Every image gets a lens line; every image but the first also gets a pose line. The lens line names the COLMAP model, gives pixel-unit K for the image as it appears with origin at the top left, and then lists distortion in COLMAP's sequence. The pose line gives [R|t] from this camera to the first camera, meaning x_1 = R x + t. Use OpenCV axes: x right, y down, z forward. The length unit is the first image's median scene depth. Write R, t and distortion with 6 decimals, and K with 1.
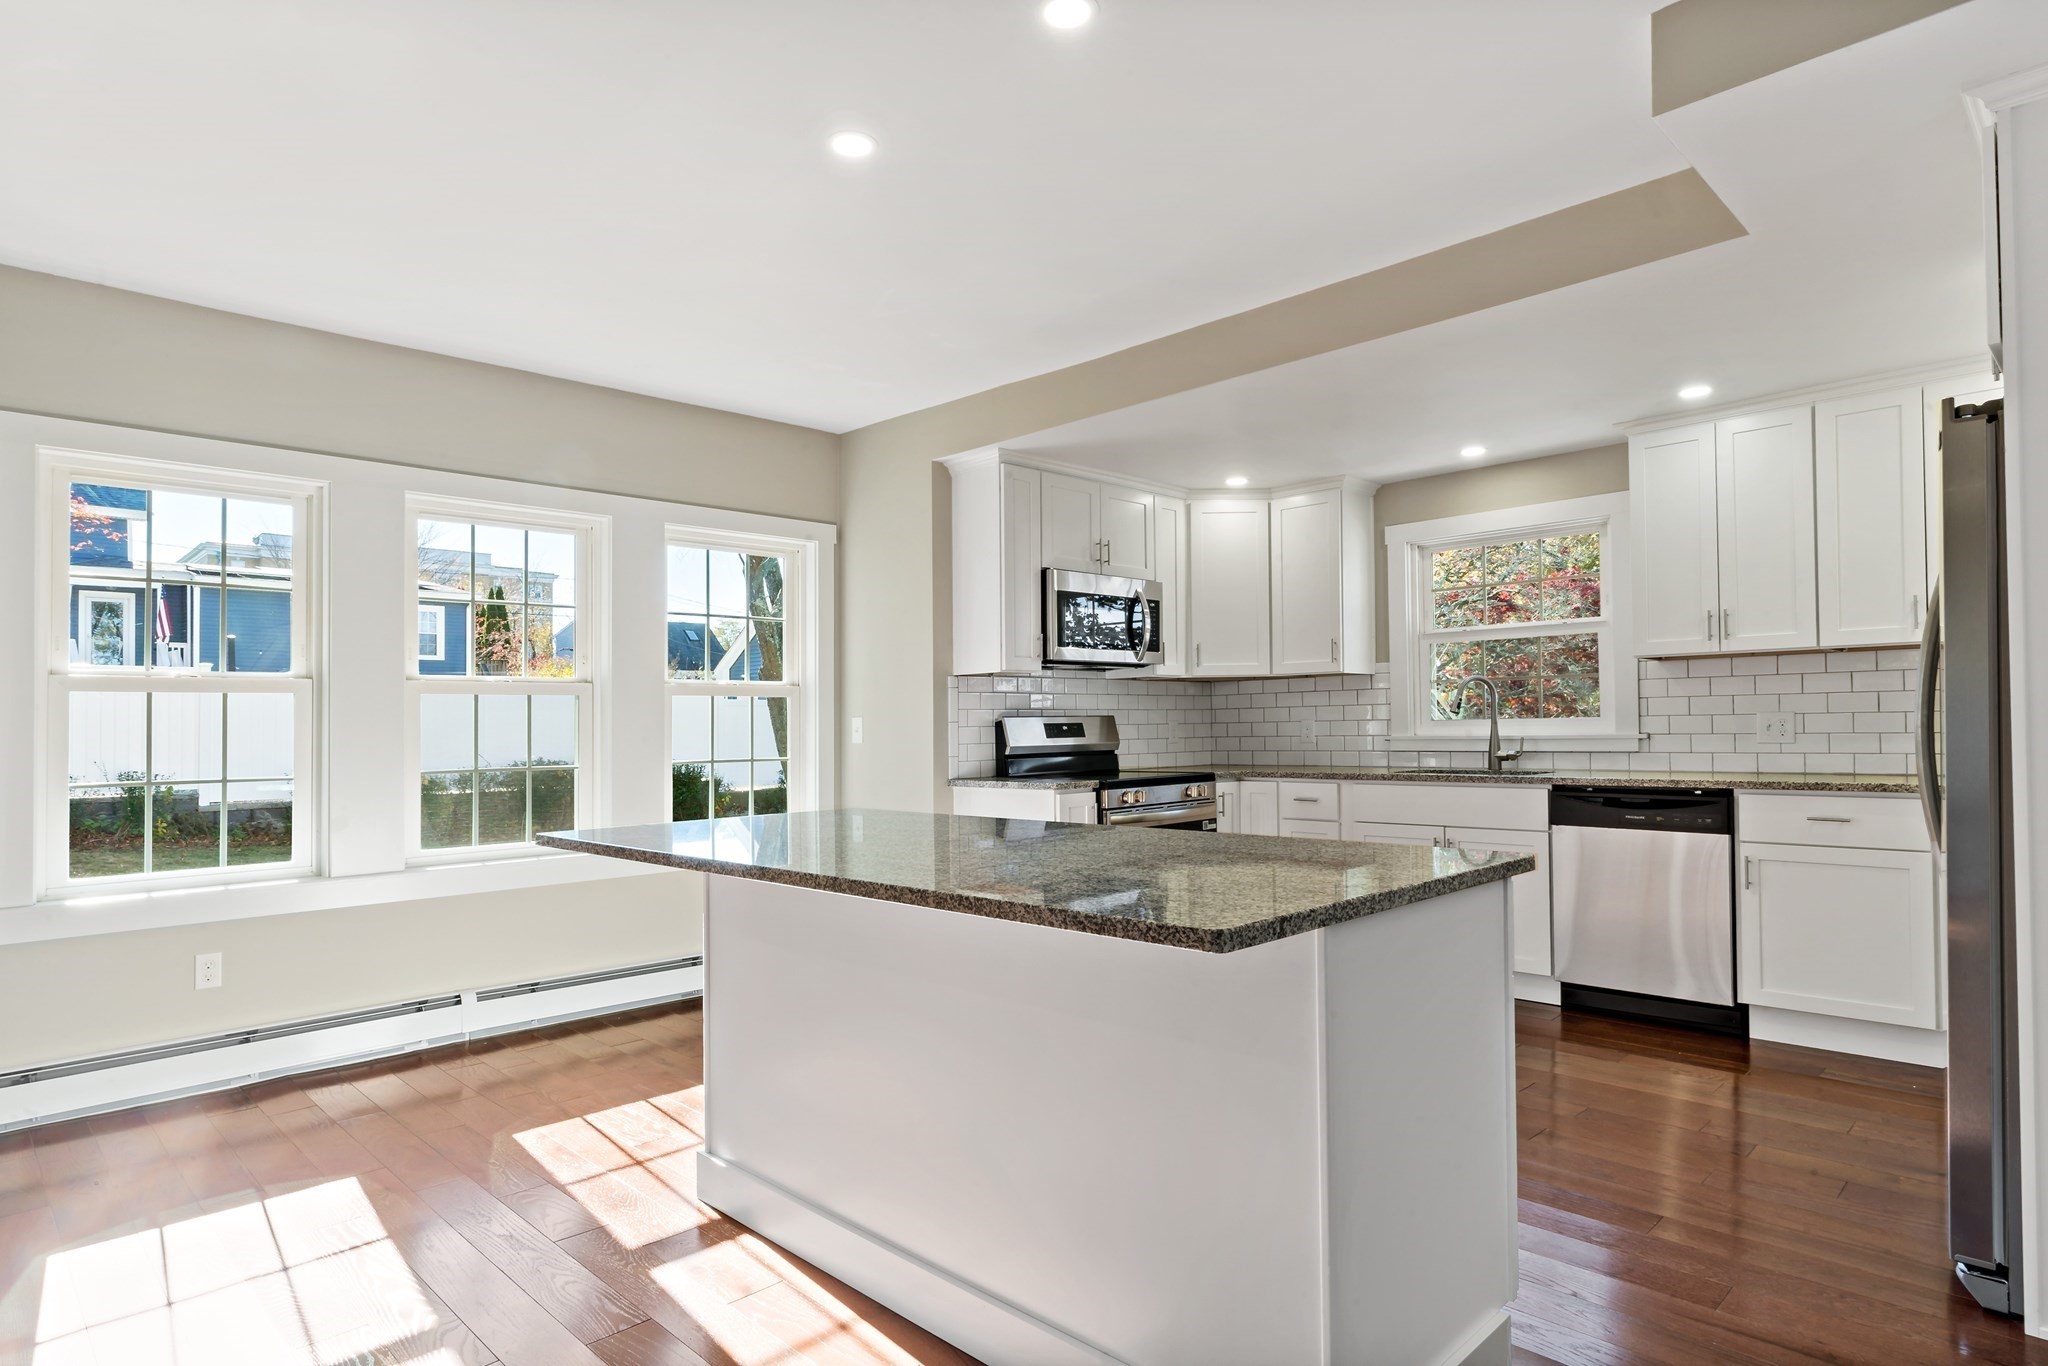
lens RADIAL K [[1120.1, 0, 1035.7], [0, 1120.1, 677.2], [0, 0, 1]] dist [0.001264, -0.000381]
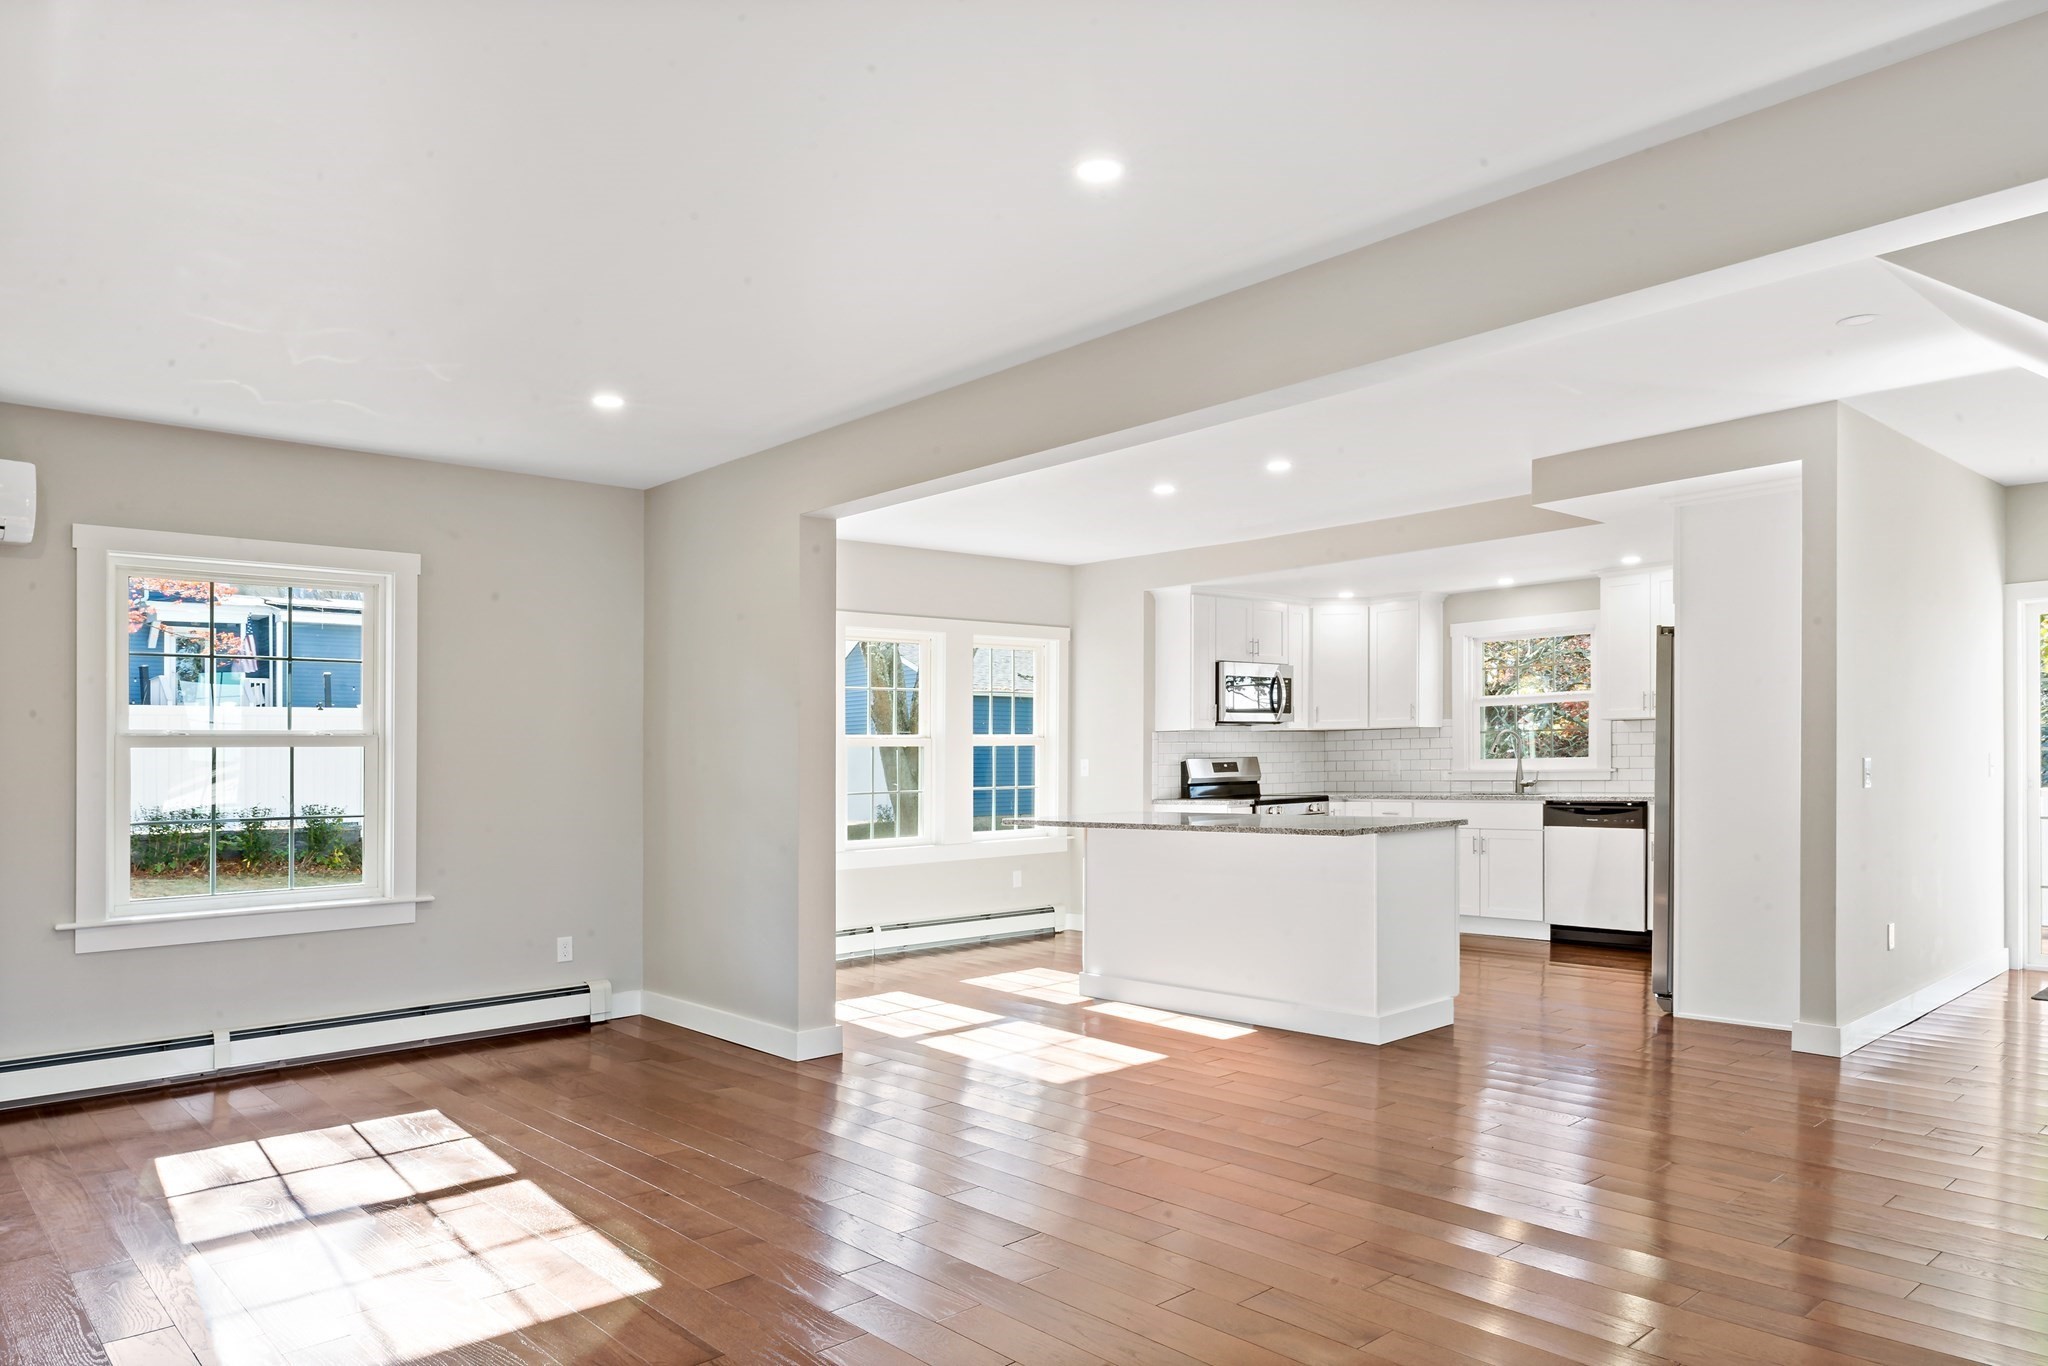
lens RADIAL K [[1334.2, 0, 1018.7], [0, 1334.2, 756.0], [0, 0, 1]] dist [-0.029691, -0.000989]
pose [[0.998551, -0.002640, -0.053743, -0.160776], [0.004873, 0.999129, 0.041449, -0.043132], [0.053587, -0.041650, 0.997694, -0.802663]]
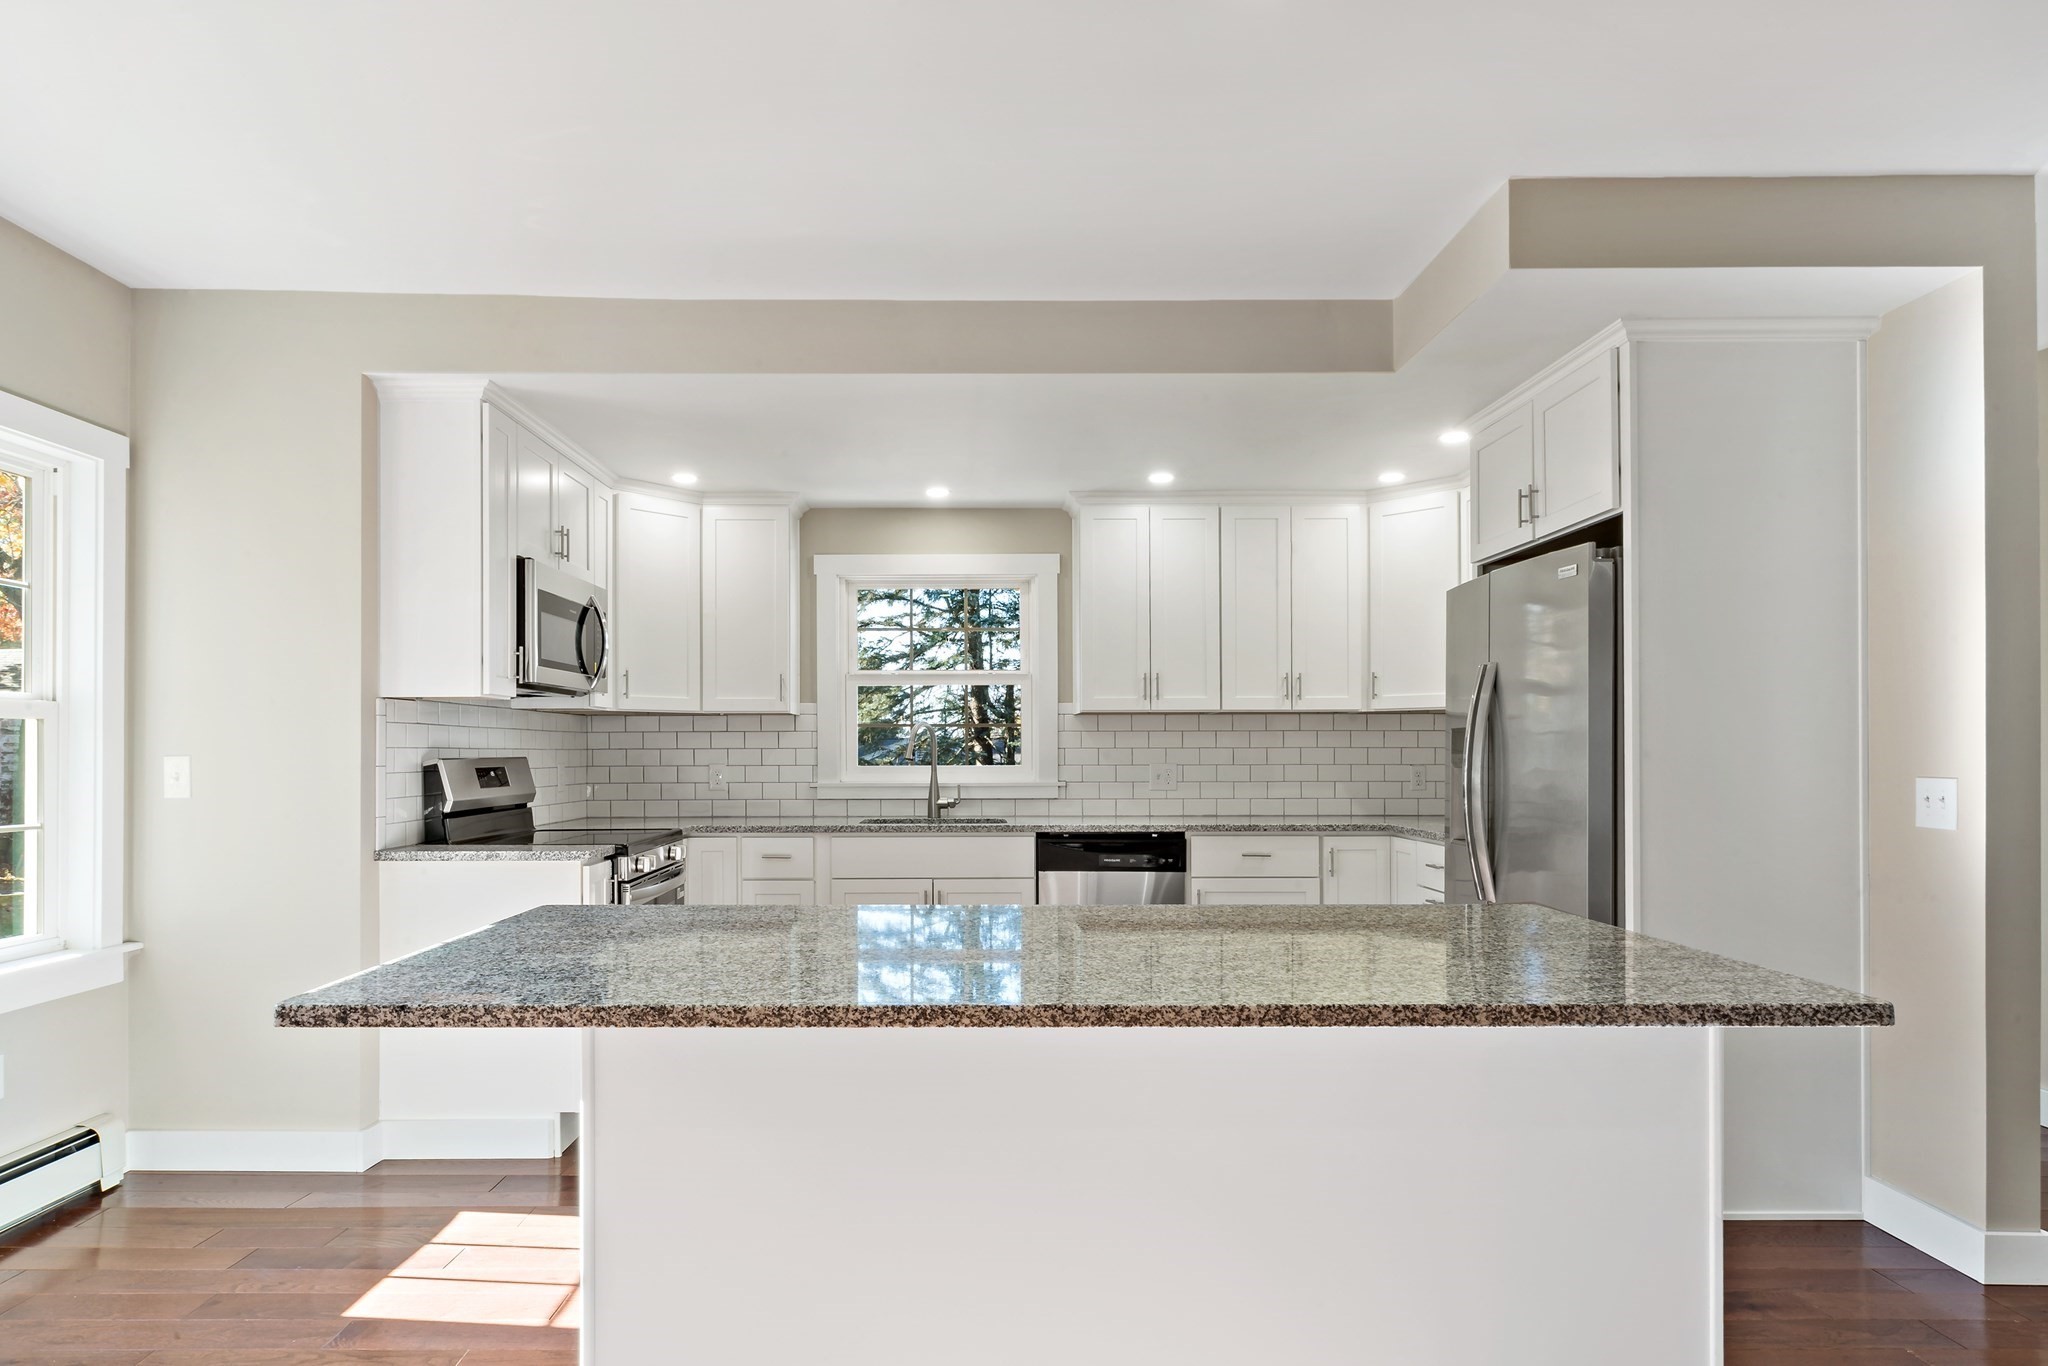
lens RADIAL K [[1227.7, 0, 993.7], [0, 1227.7, 736.6], [0, 0, 1]] dist [-0.001936, -0.000519]
pose [[0.707982, 0.023744, 0.705831, -0.323430], [-0.041625, 0.999100, 0.008143, 0.000219], [-0.705003, -0.035145, 0.708333, 0.202779]]
